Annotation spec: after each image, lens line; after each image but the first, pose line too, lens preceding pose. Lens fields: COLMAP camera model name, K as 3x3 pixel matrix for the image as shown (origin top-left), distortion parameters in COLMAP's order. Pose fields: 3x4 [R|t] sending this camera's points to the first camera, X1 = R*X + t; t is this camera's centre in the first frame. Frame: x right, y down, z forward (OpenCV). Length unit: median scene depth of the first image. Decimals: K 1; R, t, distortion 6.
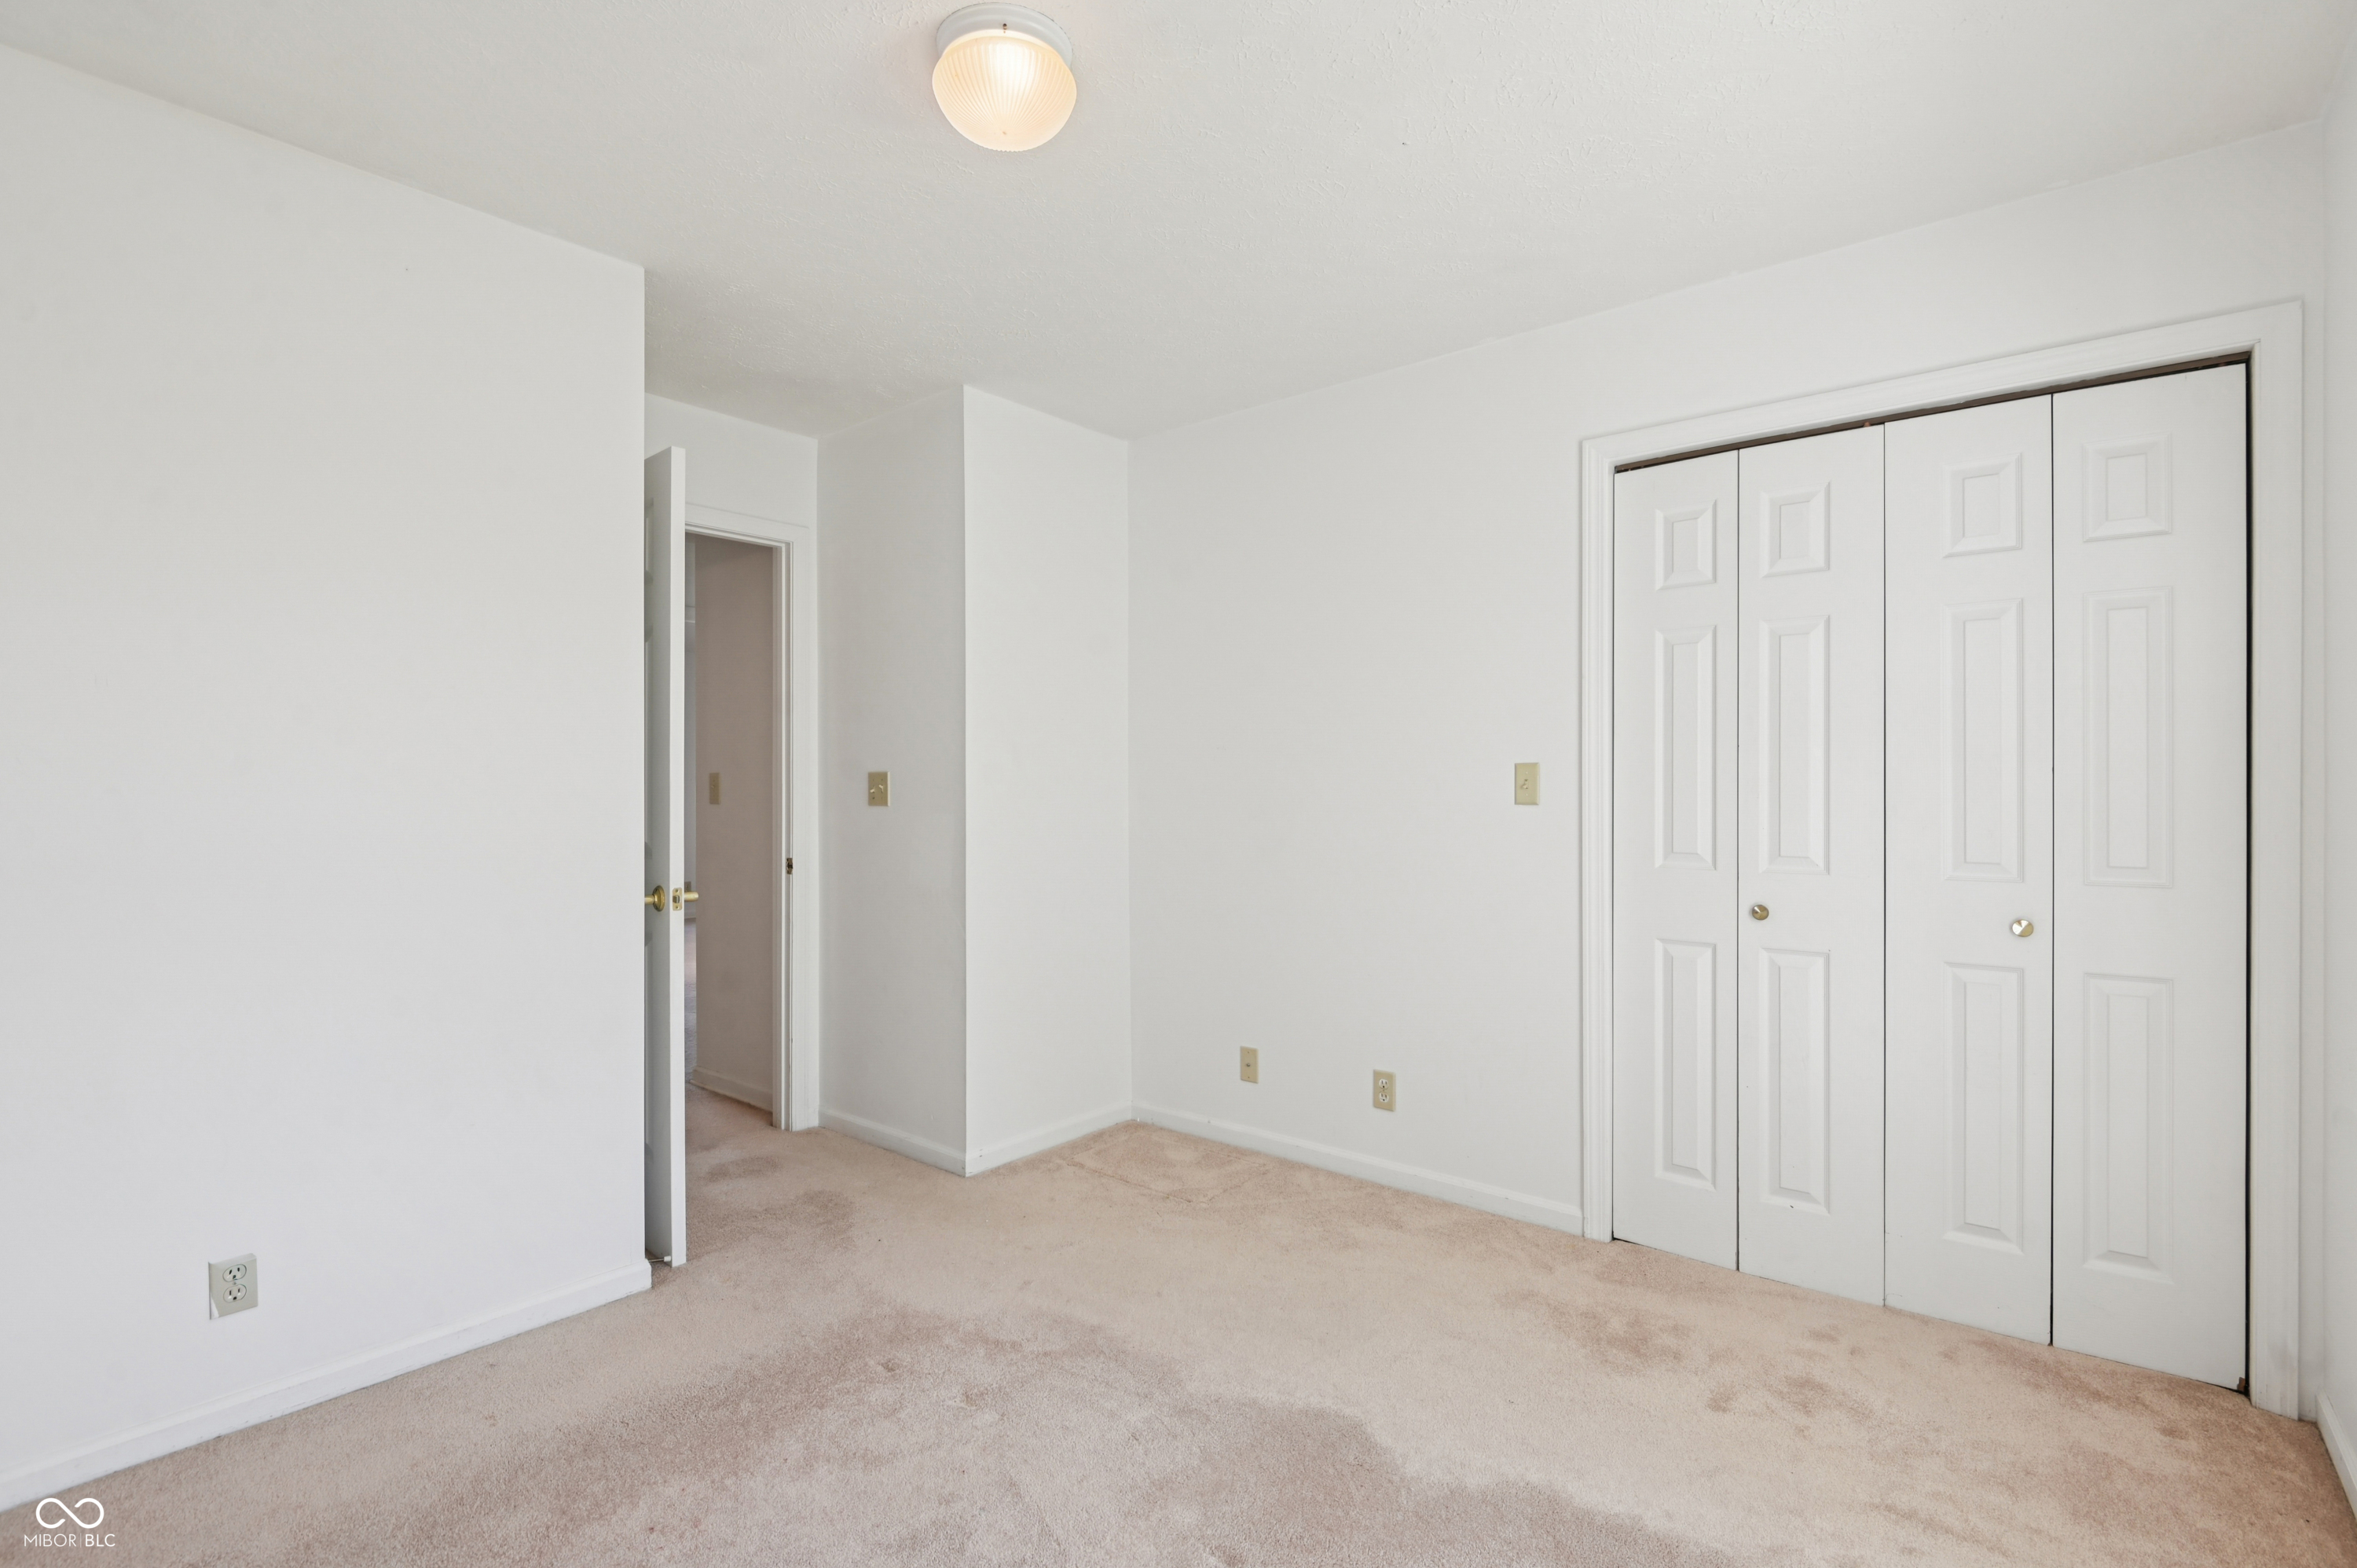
lens RADIAL K [[1111.1, 0, 1179.8], [0, 1111.1, 776.2], [0, 0, 1]] dist [-0.006544, -0.001049]
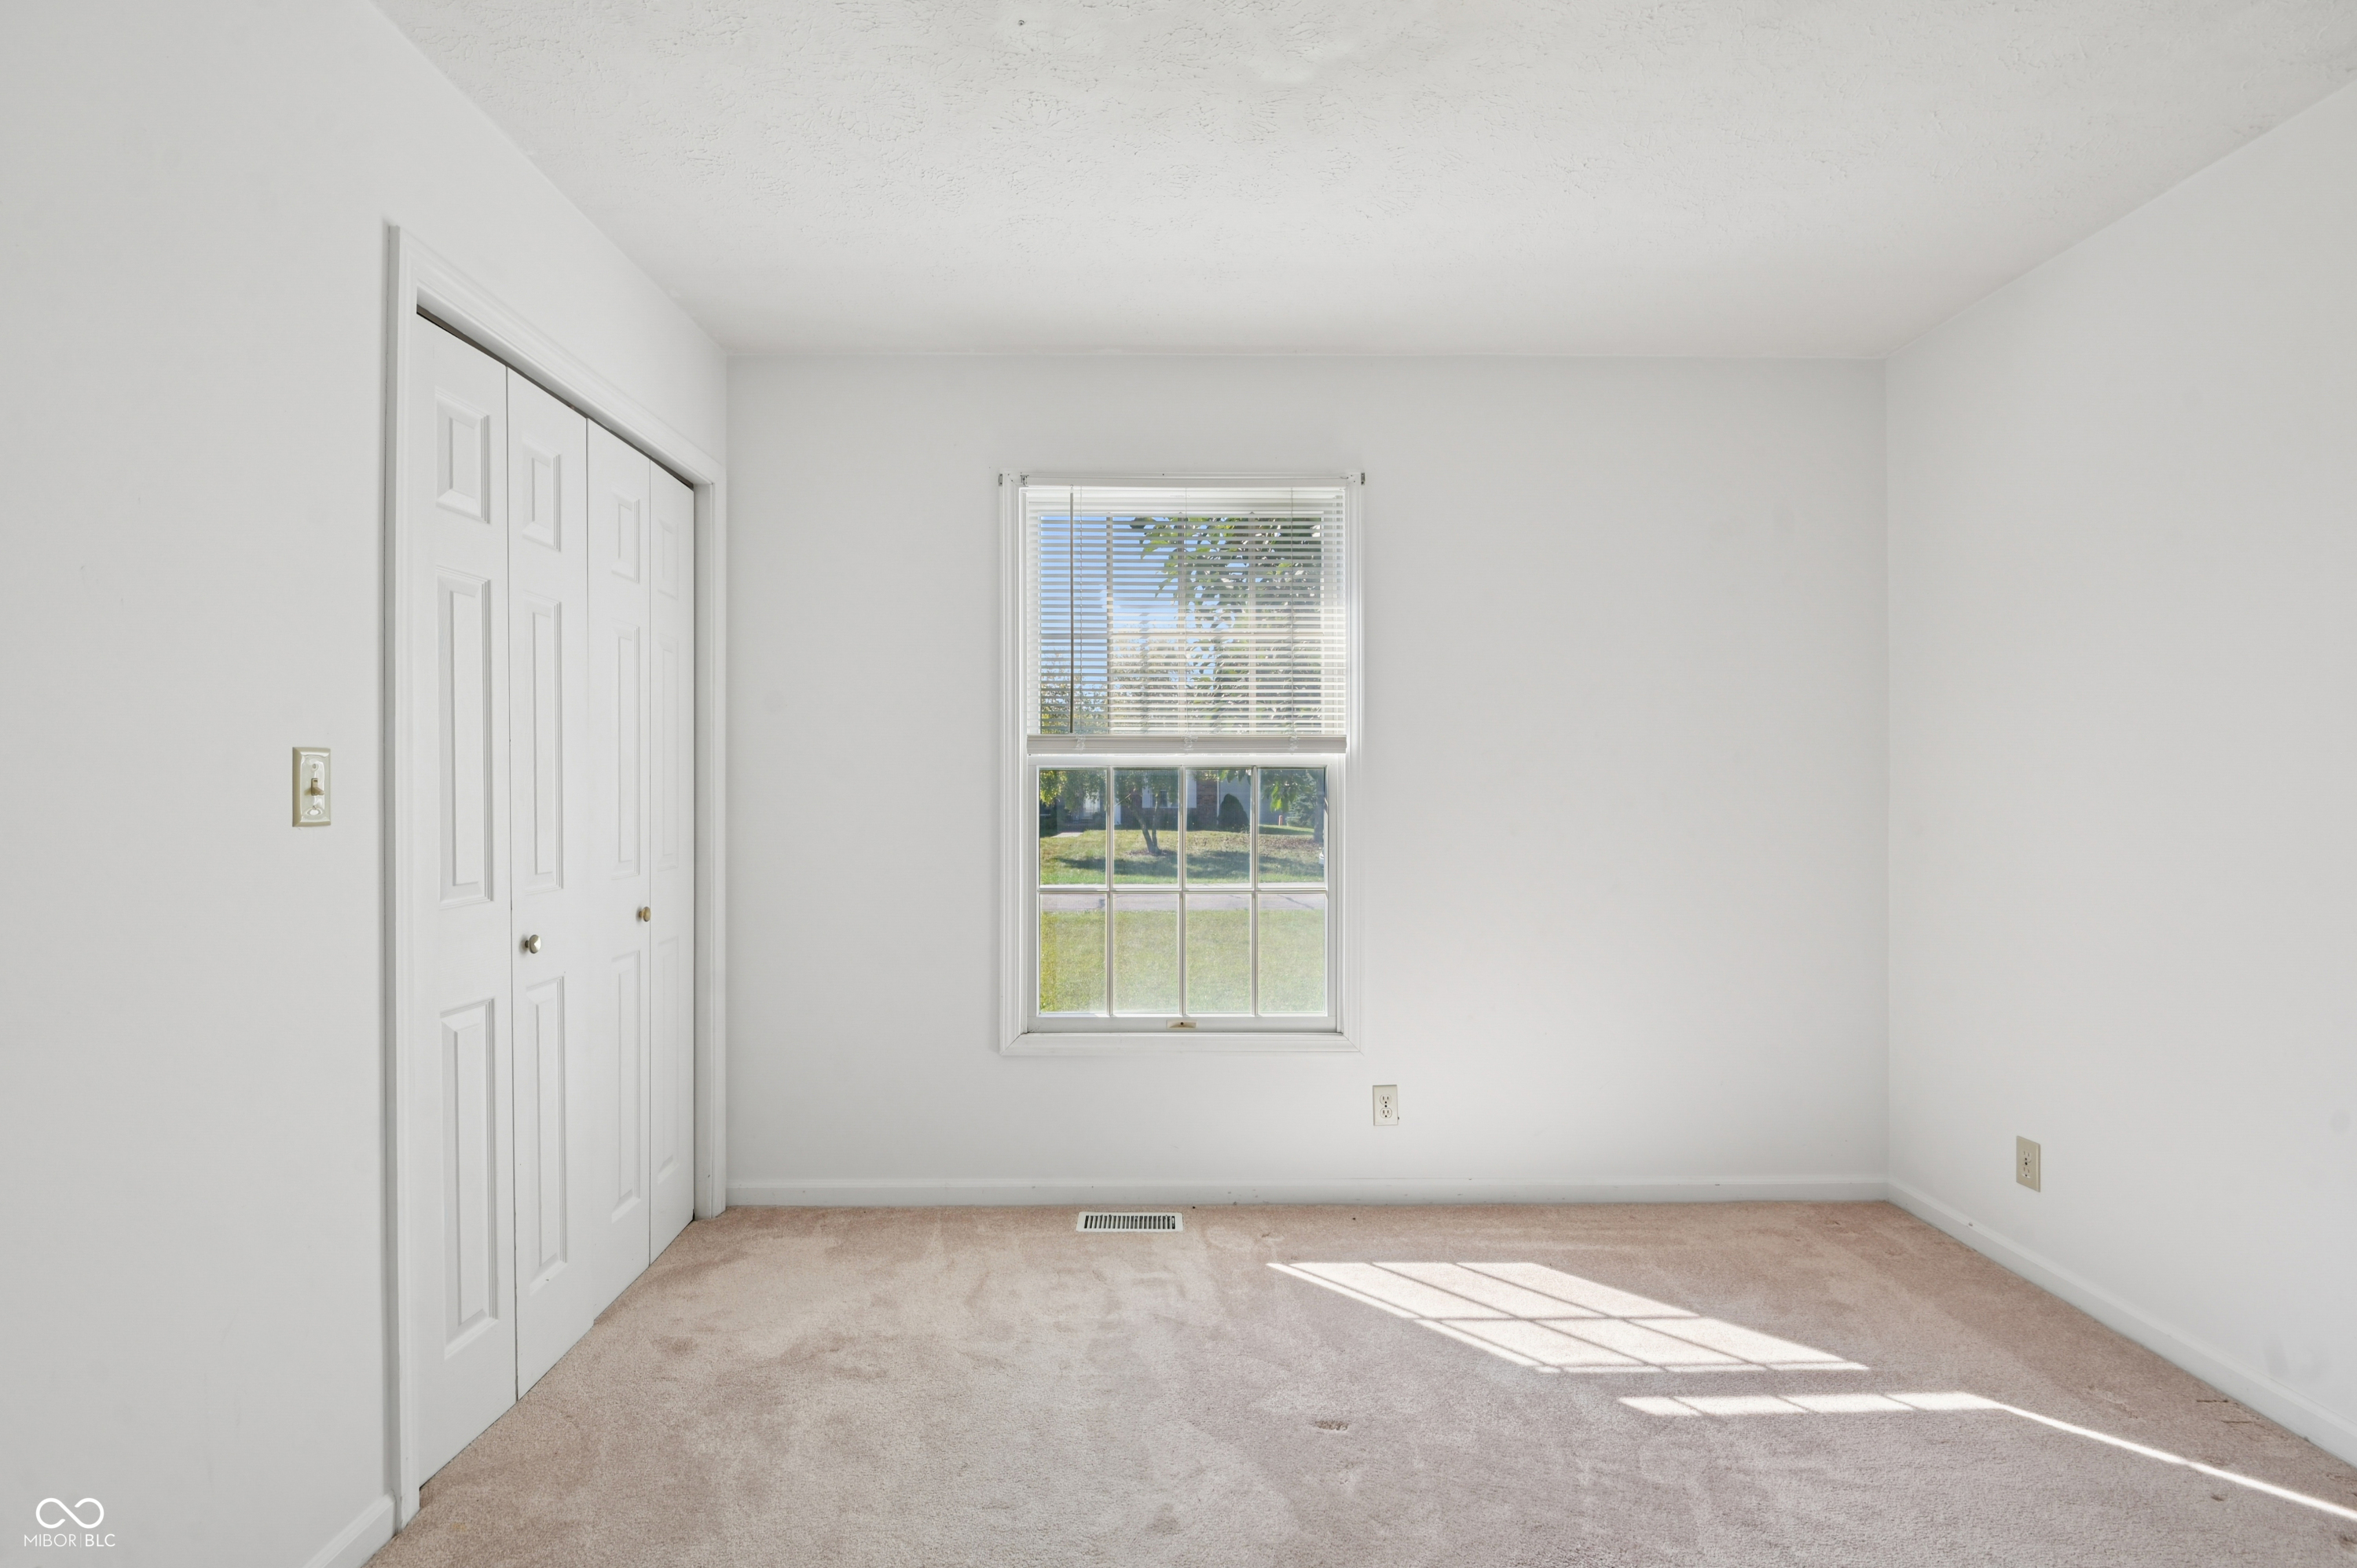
lens RADIAL K [[1111.1, 0, 1179.1], [0, 1111.1, 783.5], [0, 0, 1]] dist [-0.006544, -0.001049]
pose [[-0.634747, 0.000323, 0.772720, -0.184150], [0.002506, 0.999996, 0.001640, 0.001219], [-0.772716, 0.002977, -0.634745, 0.501400]]
